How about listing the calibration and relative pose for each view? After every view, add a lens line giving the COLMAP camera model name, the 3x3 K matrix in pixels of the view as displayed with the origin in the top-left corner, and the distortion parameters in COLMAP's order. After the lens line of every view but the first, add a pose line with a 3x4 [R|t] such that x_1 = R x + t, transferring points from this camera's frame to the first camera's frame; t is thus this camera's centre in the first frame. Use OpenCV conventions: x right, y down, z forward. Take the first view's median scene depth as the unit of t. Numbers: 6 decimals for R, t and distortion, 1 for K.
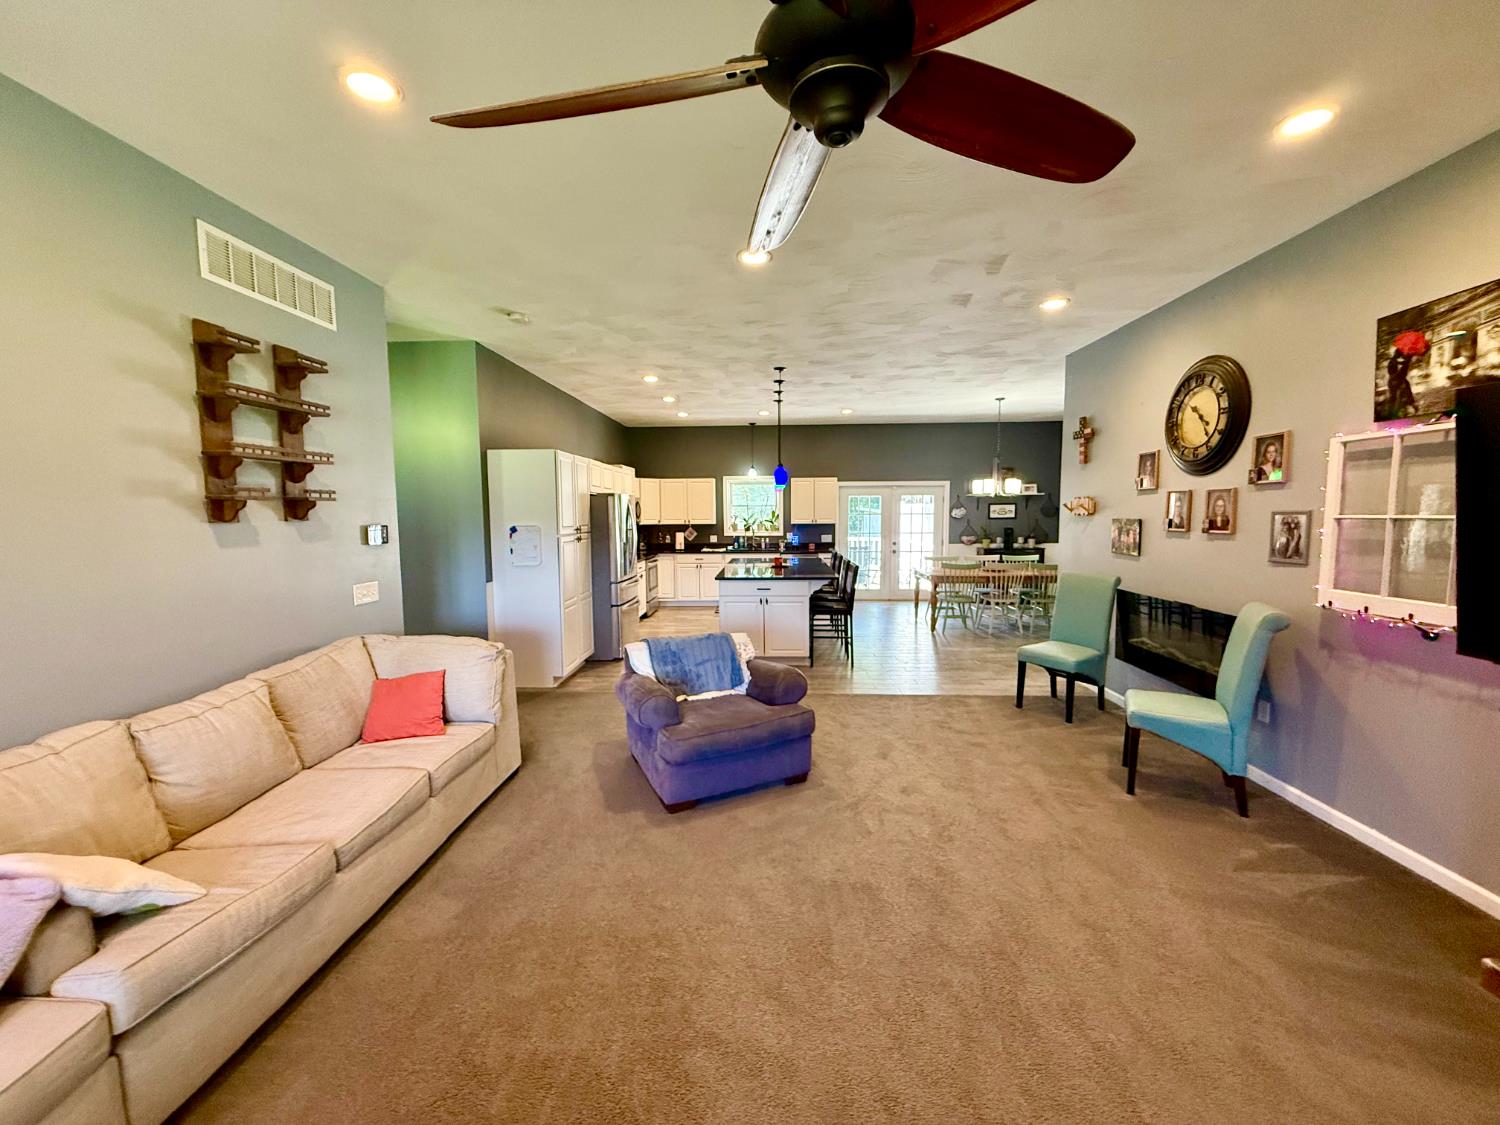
lens RADIAL K [[595.1, 0, 749.1], [0, 595.1, 571.2], [0, 0, 1]] dist [0.001762, -0.000465]
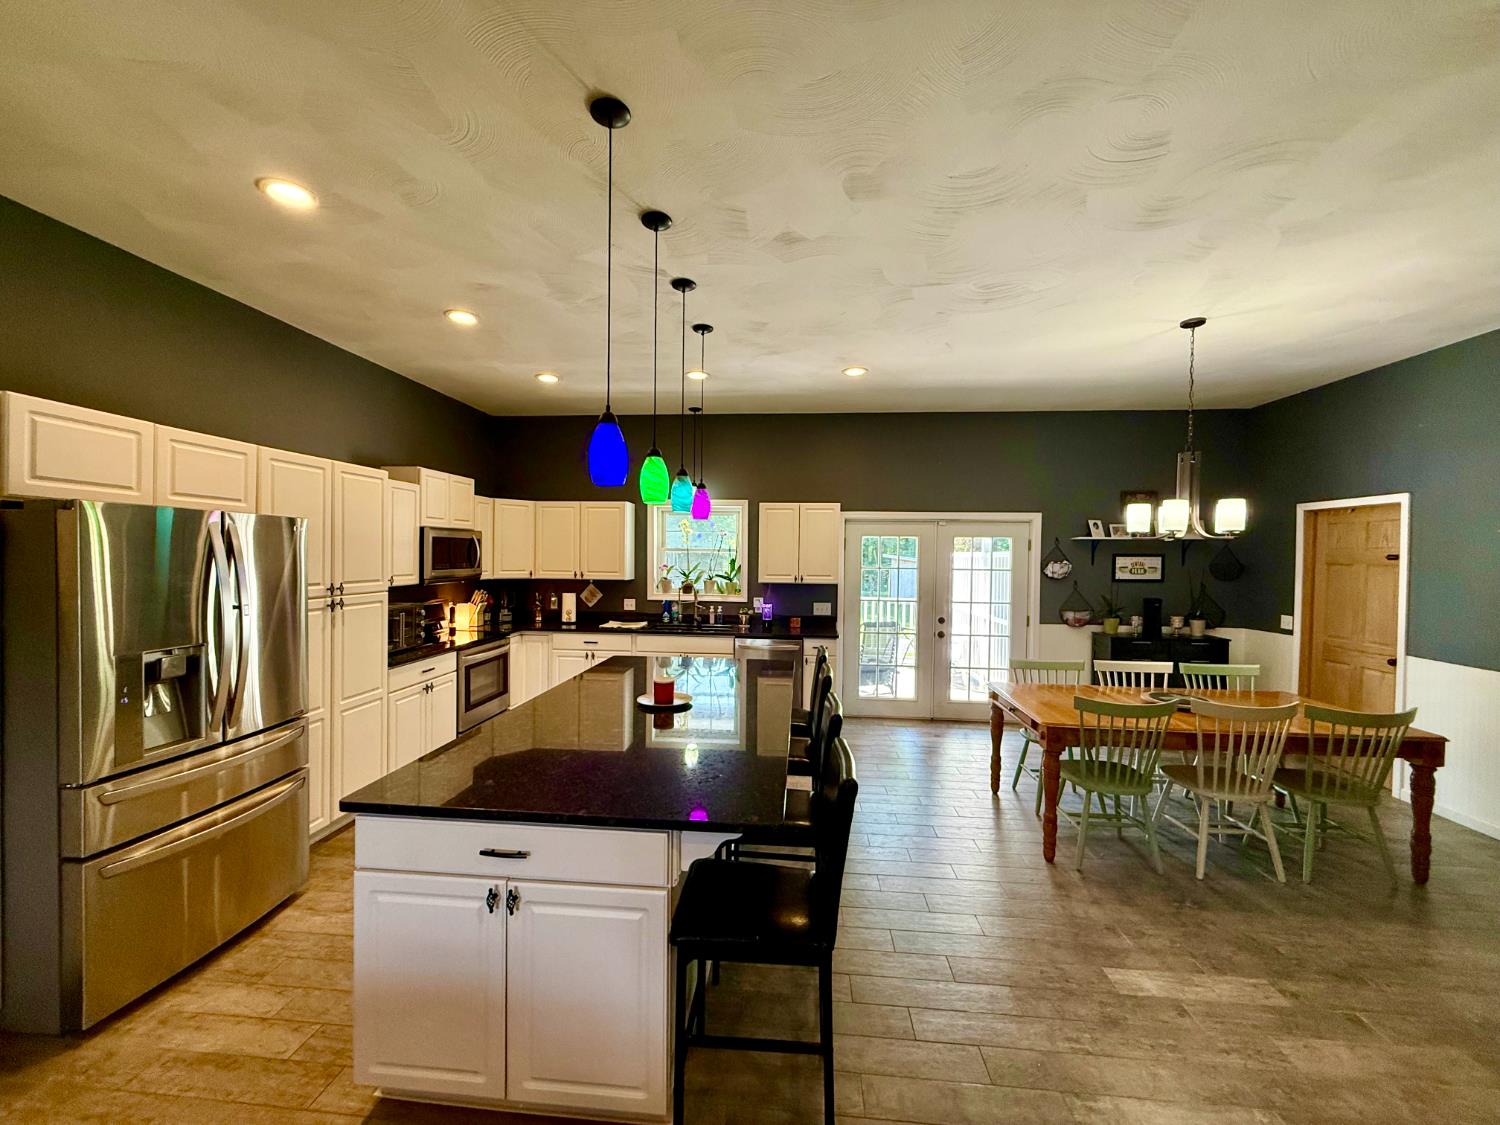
lens RADIAL K [[595.1, 0, 744.9], [0, 595.1, 562.6], [0, 0, 1]] dist [0.001762, -0.000465]
pose [[0.998655, 0.020486, -0.047624, 0.082757], [-0.024924, 0.995209, -0.094537, -0.043864], [0.045459, 0.095597, 0.994382, 0.425572]]
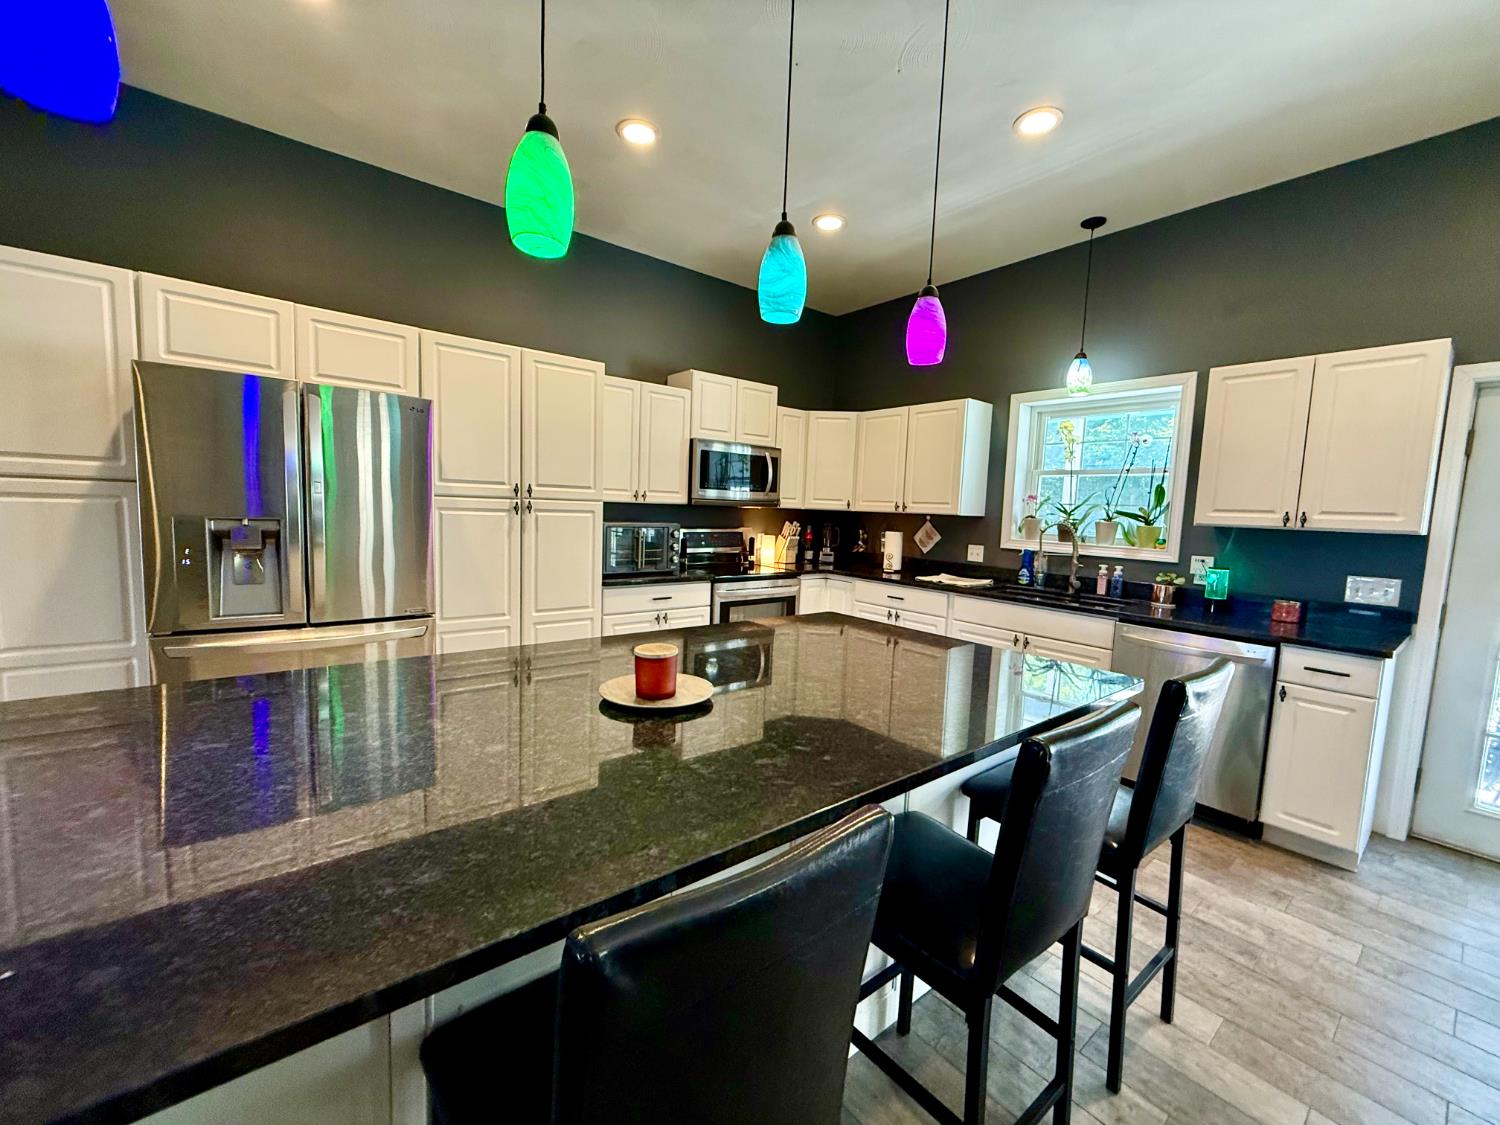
lens RADIAL K [[595.1, 0, 754.7], [0, 595.1, 558.9], [0, 0, 1]] dist [0.001762, -0.000465]
pose [[0.655307, 0.097498, -0.749044, 0.148403], [-0.124784, 0.991983, 0.019951, -0.040945], [0.744984, 0.080395, 0.662220, 0.632674]]
